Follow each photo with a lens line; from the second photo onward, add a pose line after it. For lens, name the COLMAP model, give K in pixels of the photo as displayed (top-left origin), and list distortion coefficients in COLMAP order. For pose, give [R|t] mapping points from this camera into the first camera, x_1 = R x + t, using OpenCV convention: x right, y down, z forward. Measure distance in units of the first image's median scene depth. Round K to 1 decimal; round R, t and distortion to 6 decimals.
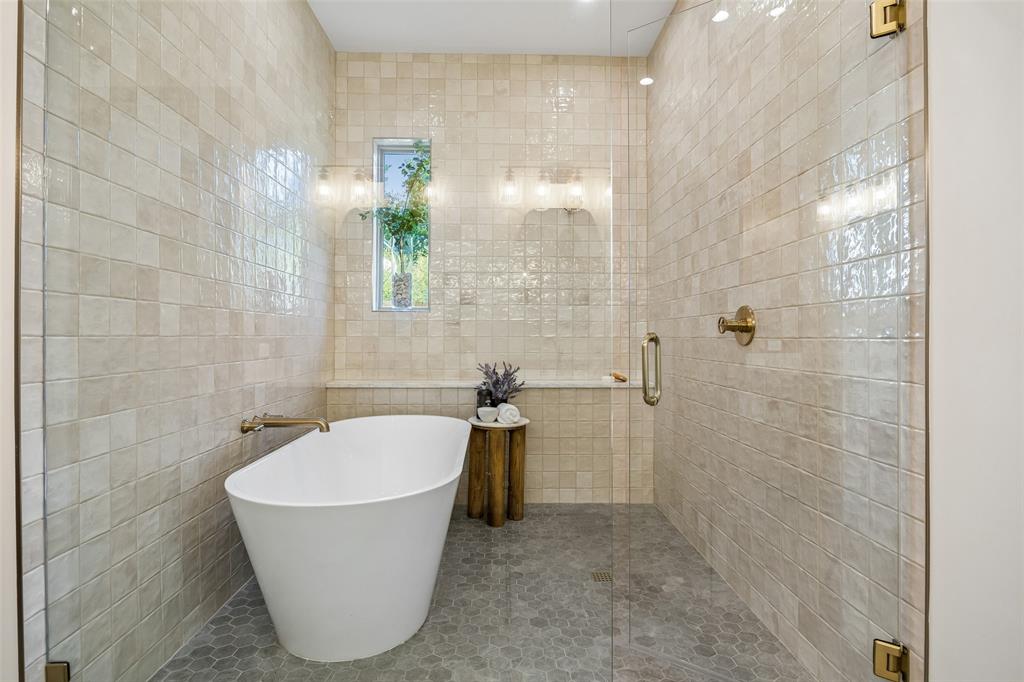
lens RADIAL K [[517.2, 0, 509.3], [0, 517.2, 339.5], [0, 0, 1]] dist [-0.004300, 0.000690]
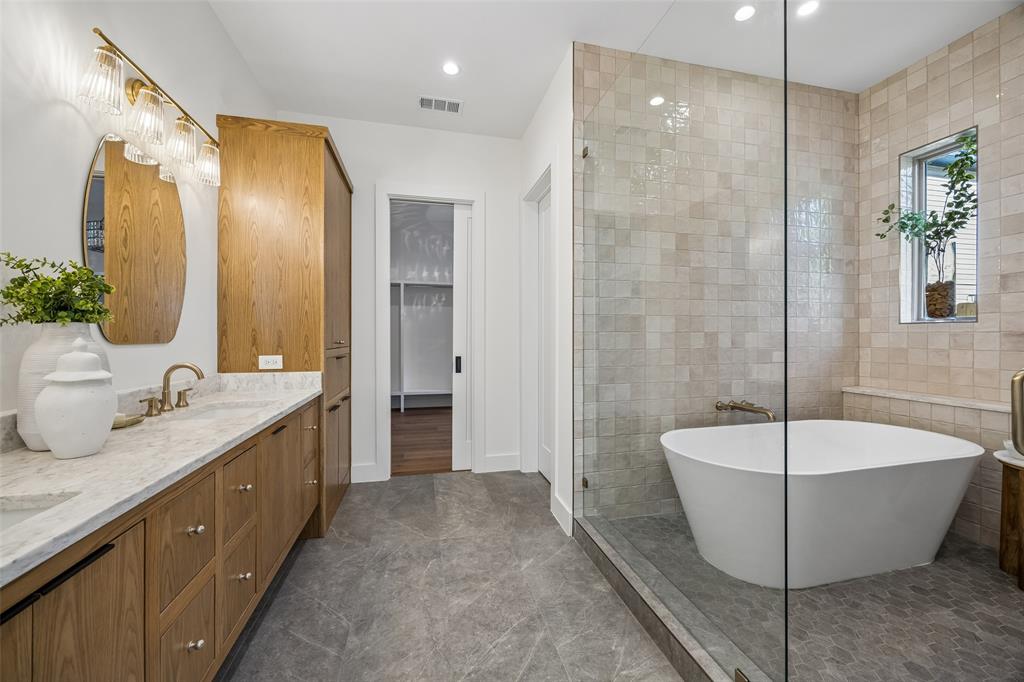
lens RADIAL K [[387.6, 0, 510.3], [0, 387.6, 337.6], [0, 0, 1]] dist [-0.004768, 0.000879]
pose [[0.214981, 0.001228, -0.976617, 0.448731], [-0.004135, 0.999991, 0.000347, -0.033023], [0.976609, 0.003964, 0.214985, 0.112389]]
